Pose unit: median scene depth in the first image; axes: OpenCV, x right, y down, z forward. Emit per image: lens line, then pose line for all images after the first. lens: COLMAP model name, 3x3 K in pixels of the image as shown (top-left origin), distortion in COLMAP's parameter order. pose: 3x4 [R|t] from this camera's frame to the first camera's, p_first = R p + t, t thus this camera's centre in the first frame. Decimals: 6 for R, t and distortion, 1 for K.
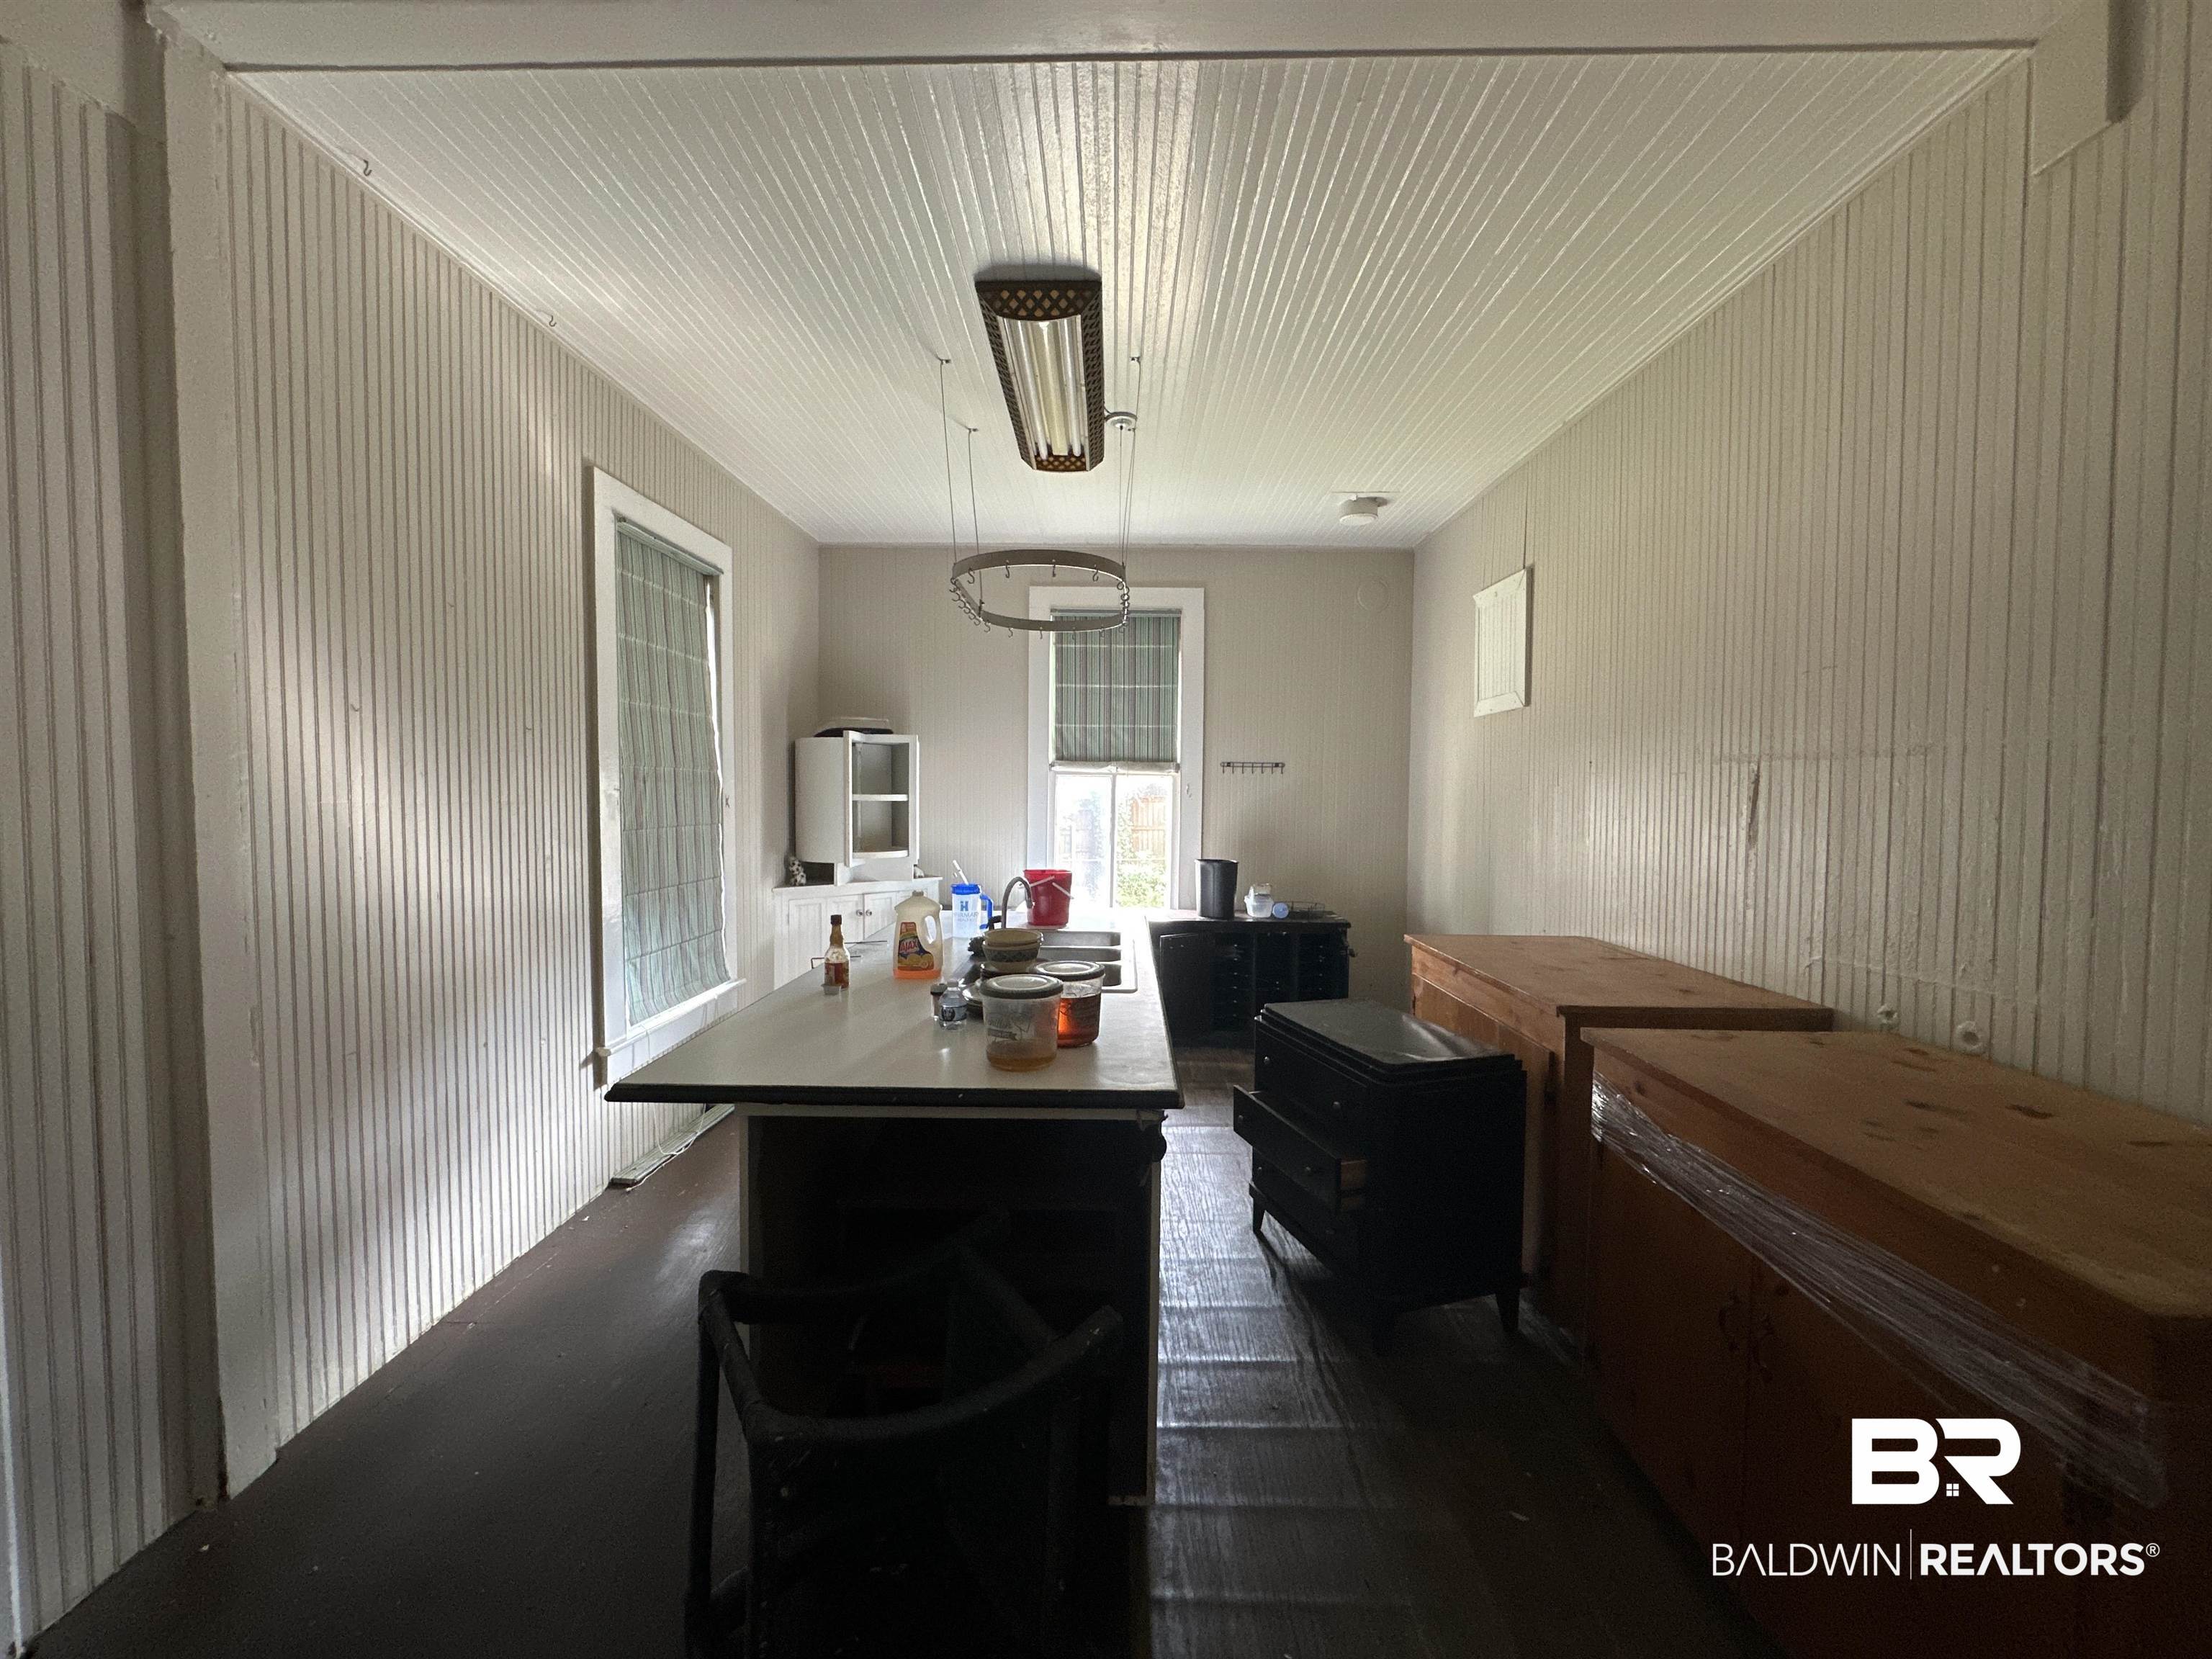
lens RADIAL K [[879.7, 0, 1108.2], [0, 879.7, 833.0], [0, 0, 1]] dist [-0.000360, 0.000029]
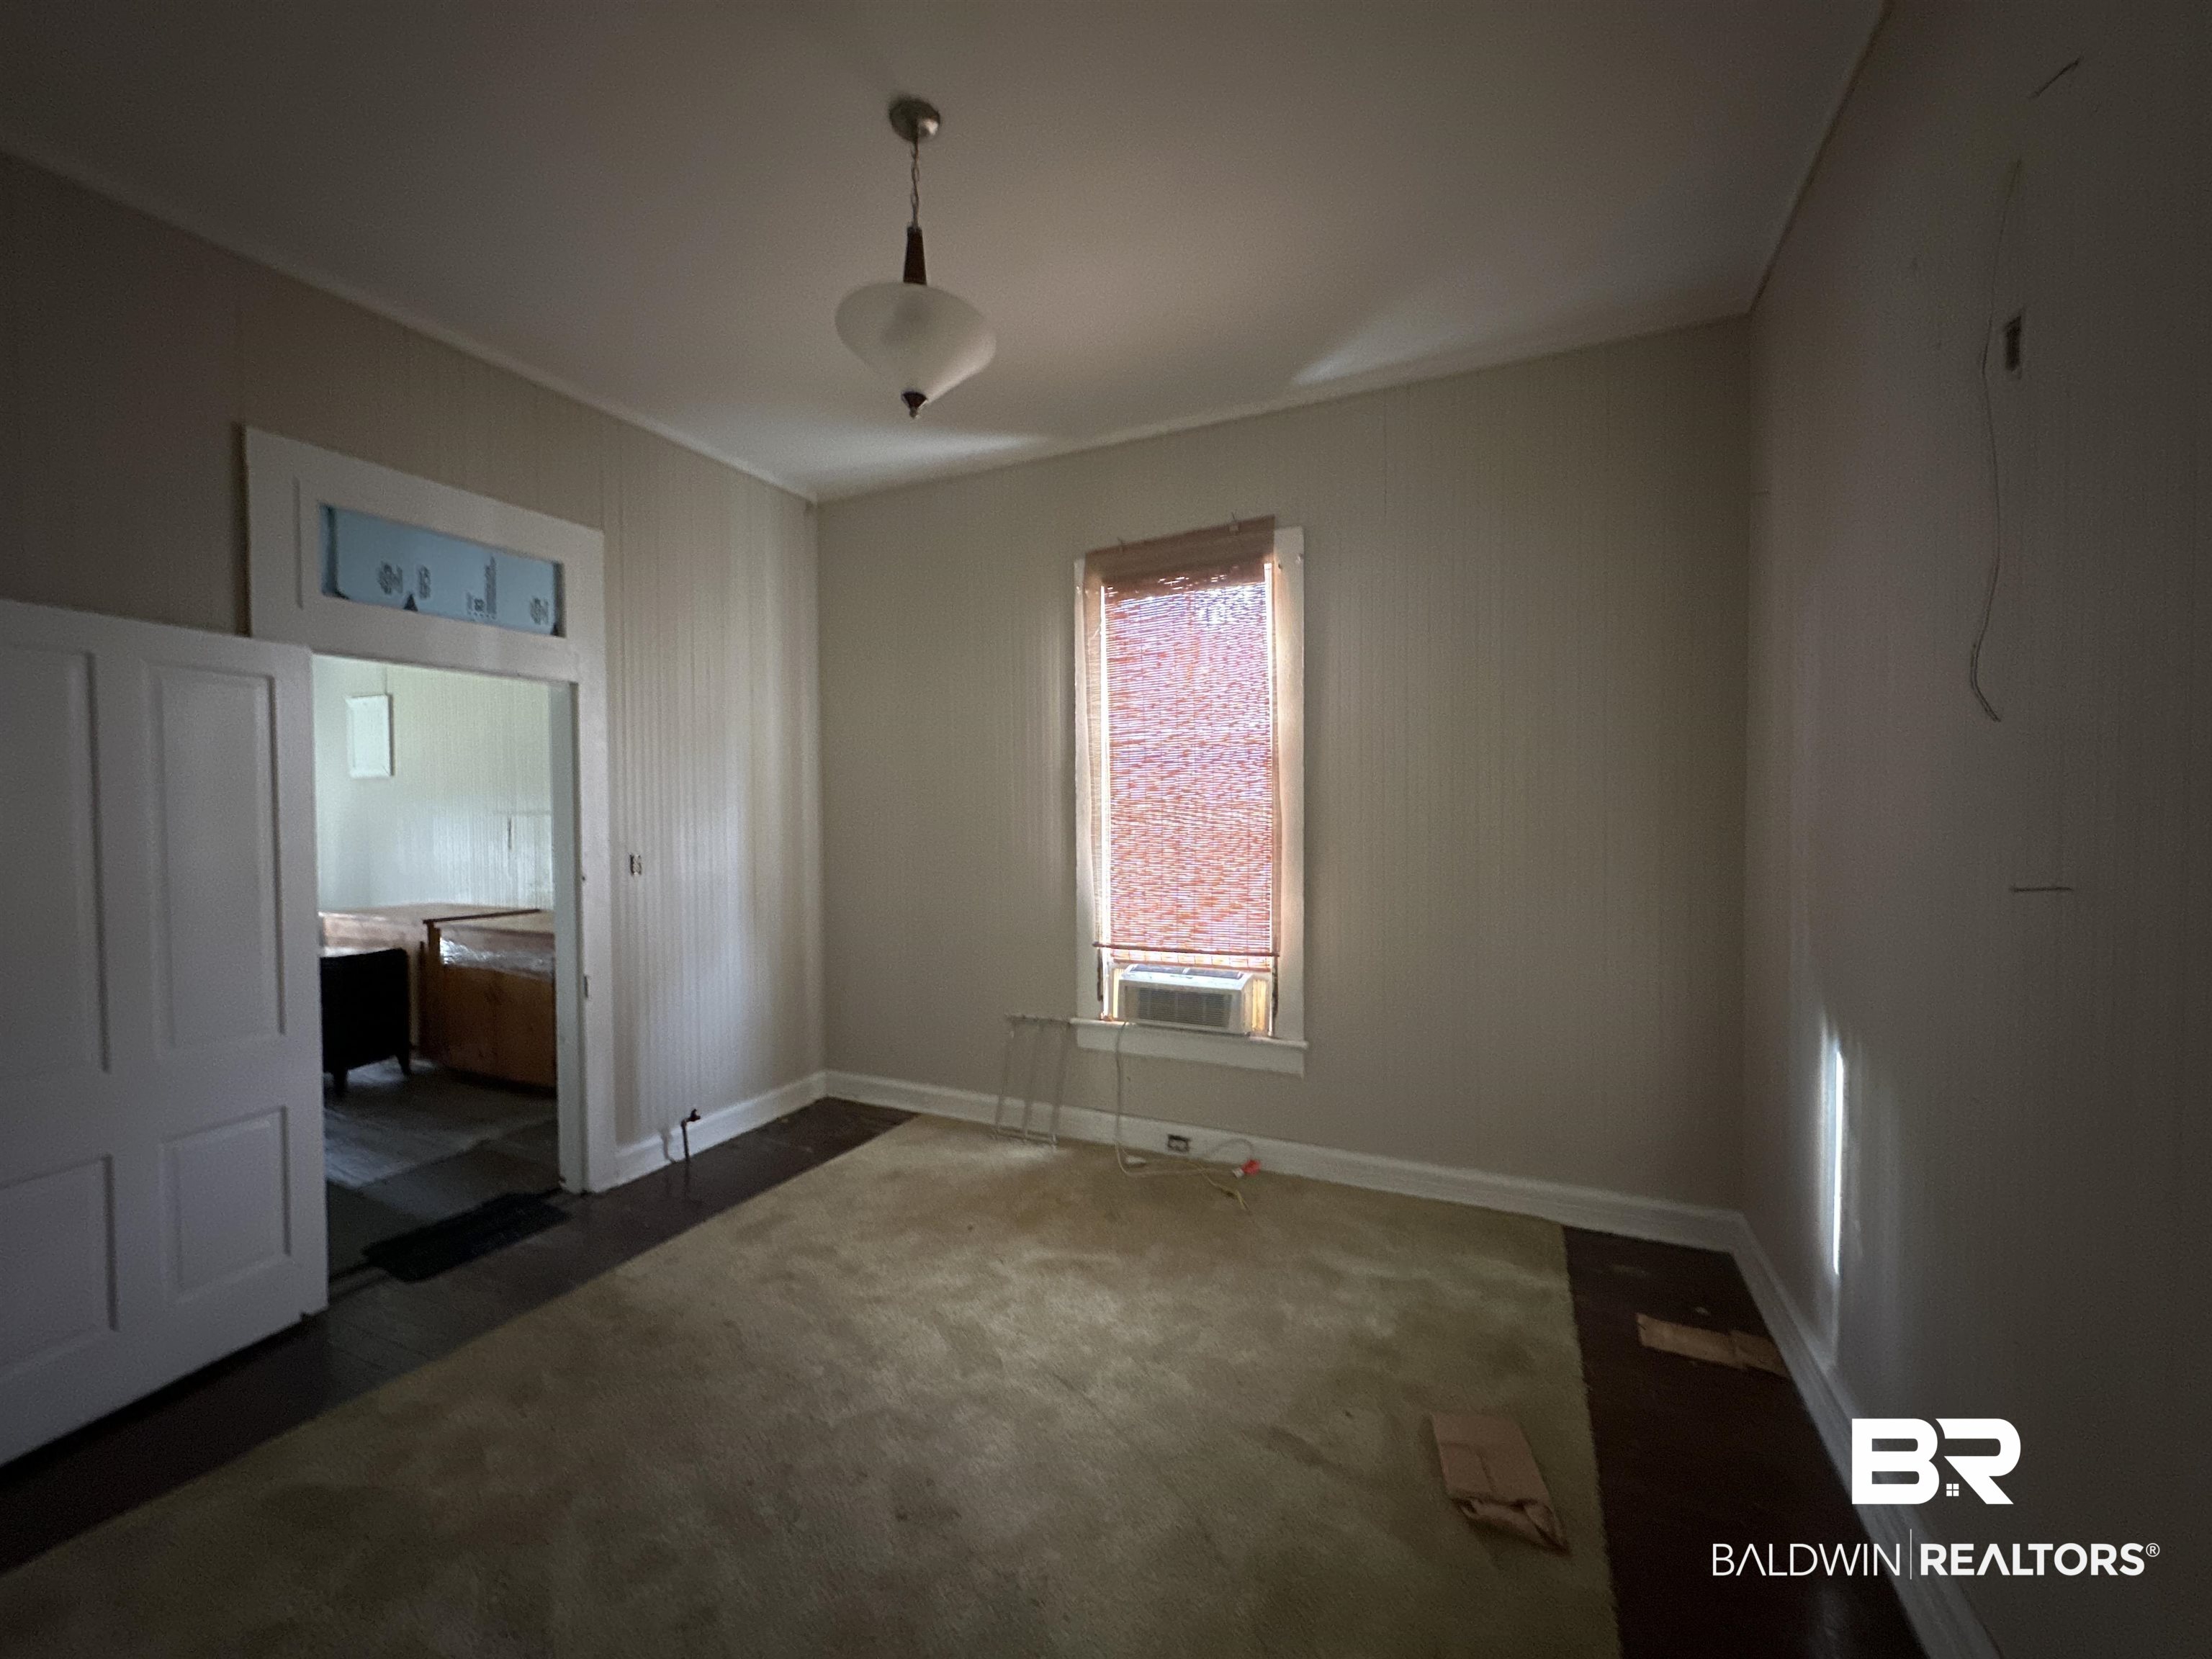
lens RADIAL K [[879.7, 0, 1106.8], [0, 879.7, 835.3], [0, 0, 1]] dist [-0.000360, 0.000029]
pose [[0.413870, -0.028356, 0.909894, -0.850564], [0.046685, 0.998861, 0.009893, 0.029070], [-0.909138, 0.038384, 0.414723, -1.619388]]
